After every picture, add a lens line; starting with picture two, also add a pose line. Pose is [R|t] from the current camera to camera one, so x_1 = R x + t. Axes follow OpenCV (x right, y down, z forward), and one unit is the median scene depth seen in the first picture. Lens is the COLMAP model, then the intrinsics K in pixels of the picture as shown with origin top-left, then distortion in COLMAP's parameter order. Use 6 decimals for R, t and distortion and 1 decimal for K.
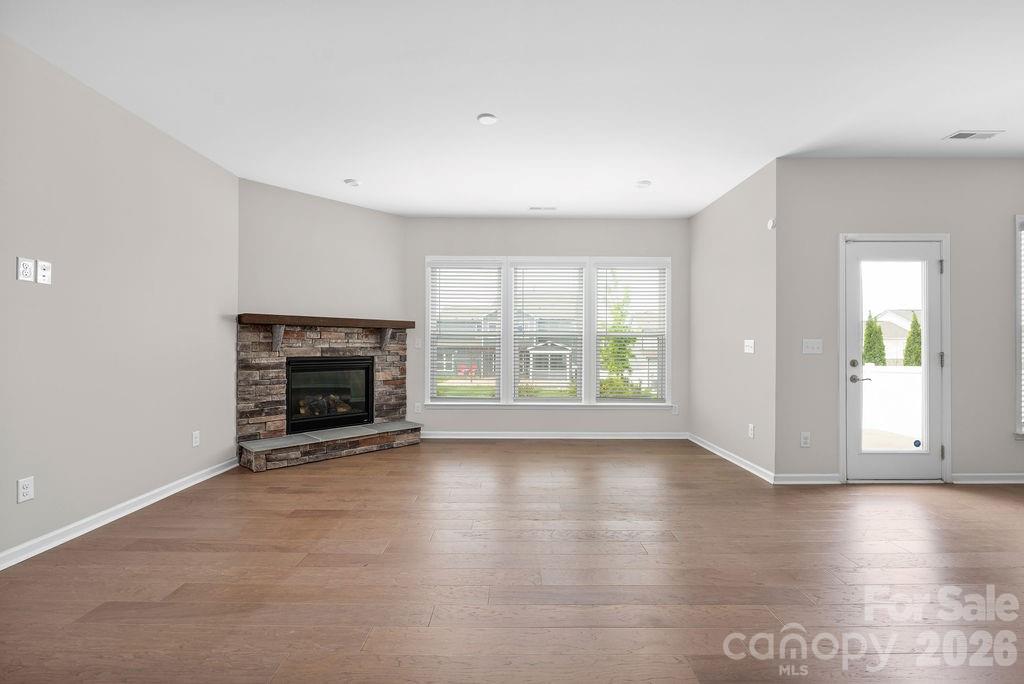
lens RADIAL K [[452.1, 0, 512.2], [0, 452.1, 343.3], [0, 0, 1]] dist [0.000018, -0.001354]
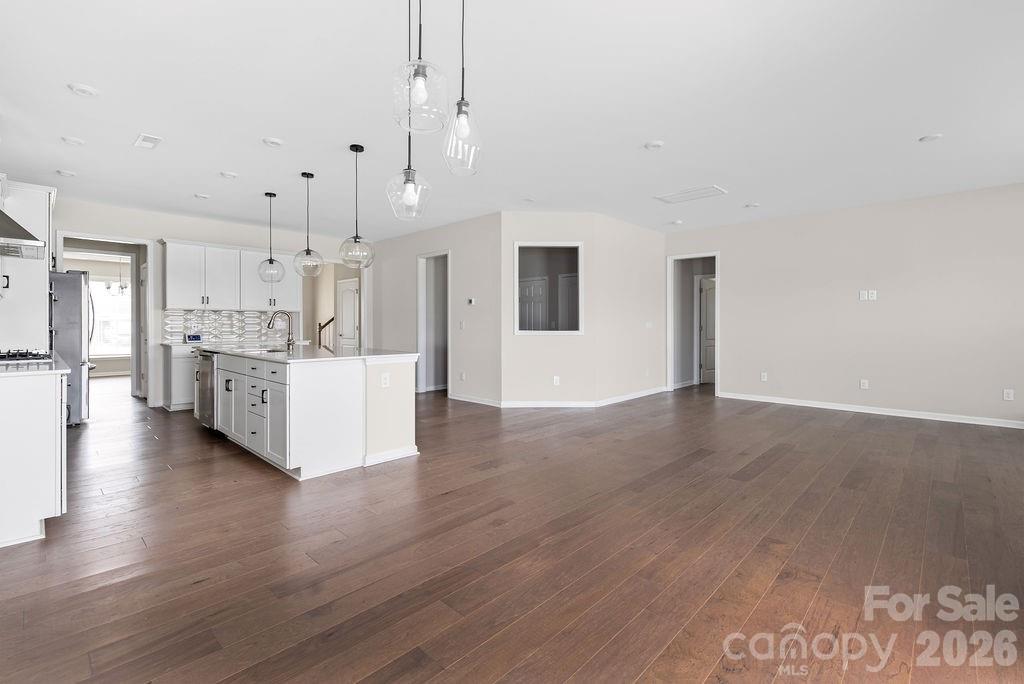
lens RADIAL K [[452.1, 0, 507.5], [0, 452.1, 322.7], [0, 0, 1]] dist [0.000018, -0.001354]
pose [[-0.704315, -0.005054, -0.709869, 1.036208], [-0.001384, 0.999983, -0.005747, 0.002235], [0.709886, -0.003065, -0.704310, 0.684468]]
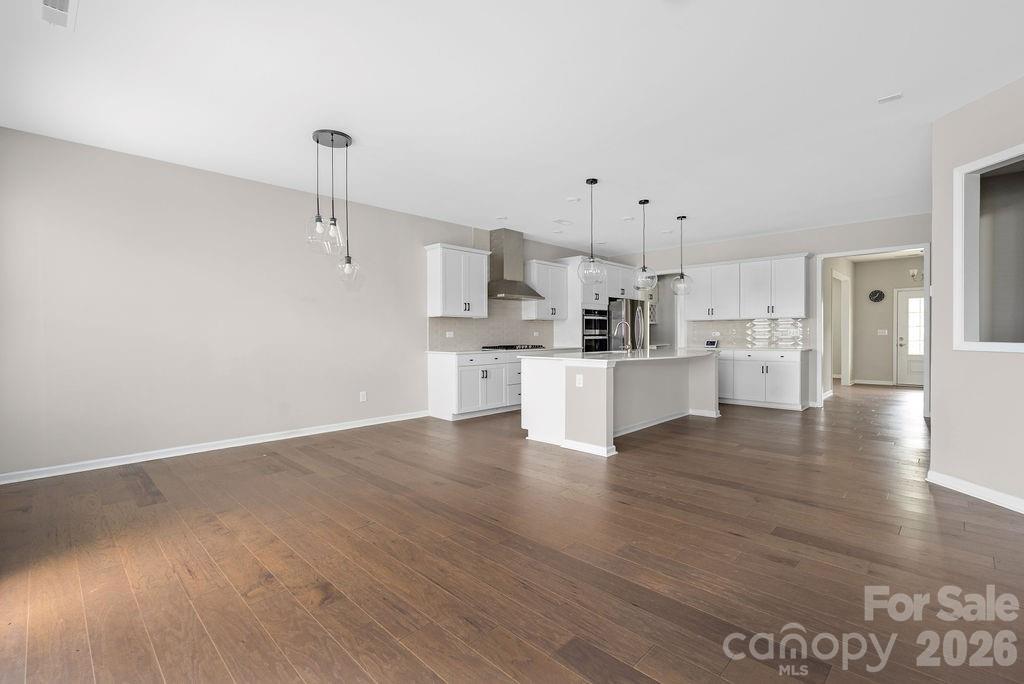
lens RADIAL K [[452.1, 0, 505.8], [0, 452.1, 341.1], [0, 0, 1]] dist [0.000018, -0.001354]
pose [[-0.705397, -0.004708, 0.708797, 0.080954], [0.004296, 0.999931, 0.010918, 0.011698], [-0.708799, 0.010747, -0.705328, 0.708677]]
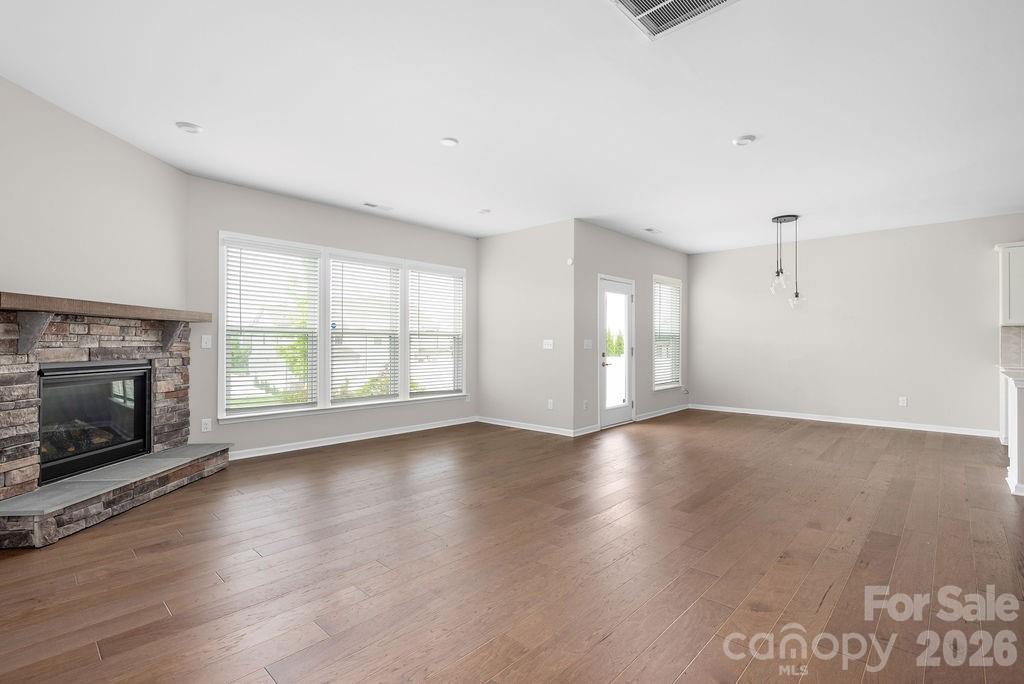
lens RADIAL K [[474.3, 0, 551.5], [0, 474.3, 337.8], [0, 0, 1]] dist [-0.003329, 0.001381]
pose [[0.651805, 0.007761, 0.758347, -0.508437], [-0.002683, 0.999965, -0.007927, -0.001898], [-0.758382, 0.003132, 0.651803, 0.029826]]
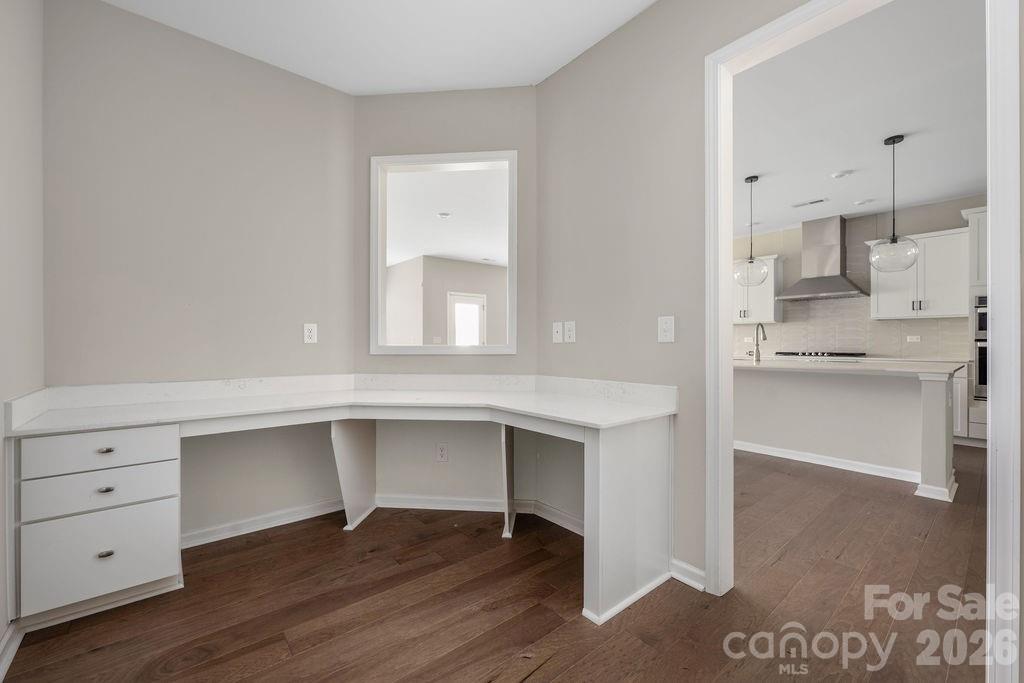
lens RADIAL K [[419.2, 0, 514.8], [0, 419.2, 341.3], [0, 0, 1]] dist [-0.007738, -0.000357]
pose [[0.768611, -0.001956, 0.639713, -0.298422], [0.001833, 0.999998, 0.000855, 0.009381], [-0.639713, 0.000516, 0.768613, -0.678502]]
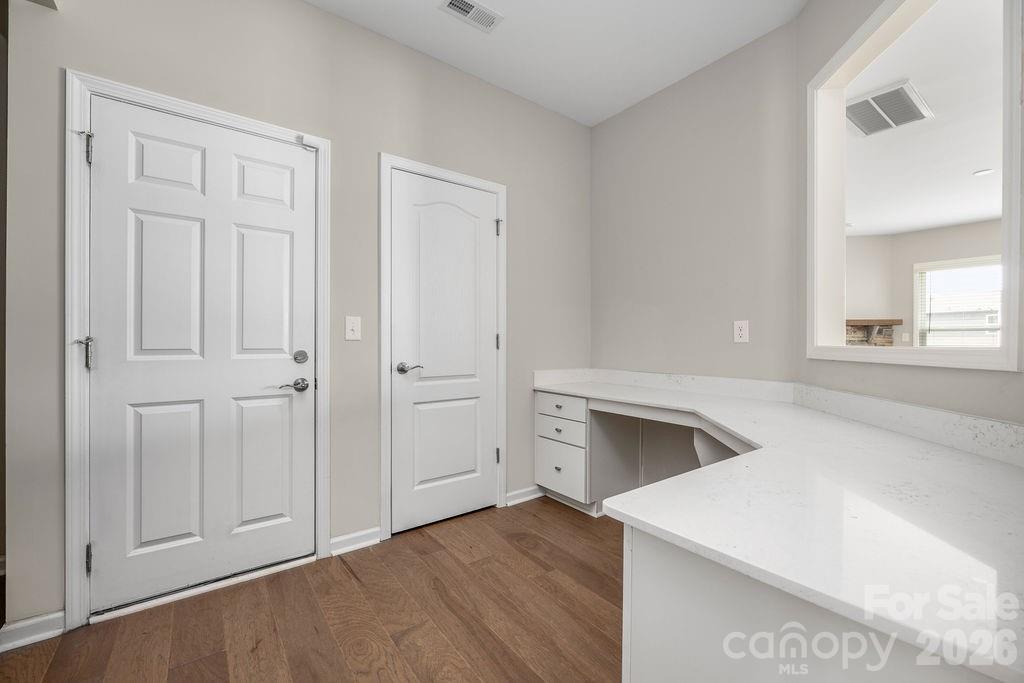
lens RADIAL K [[419.2, 0, 507.2], [0, 419.2, 342.8], [0, 0, 1]] dist [-0.007738, -0.000357]
pose [[0.593470, 0.001453, -0.804855, 0.064356], [0.002161, 0.999992, 0.003398, 0.009757], [0.804854, -0.003756, 0.593462, -0.600206]]
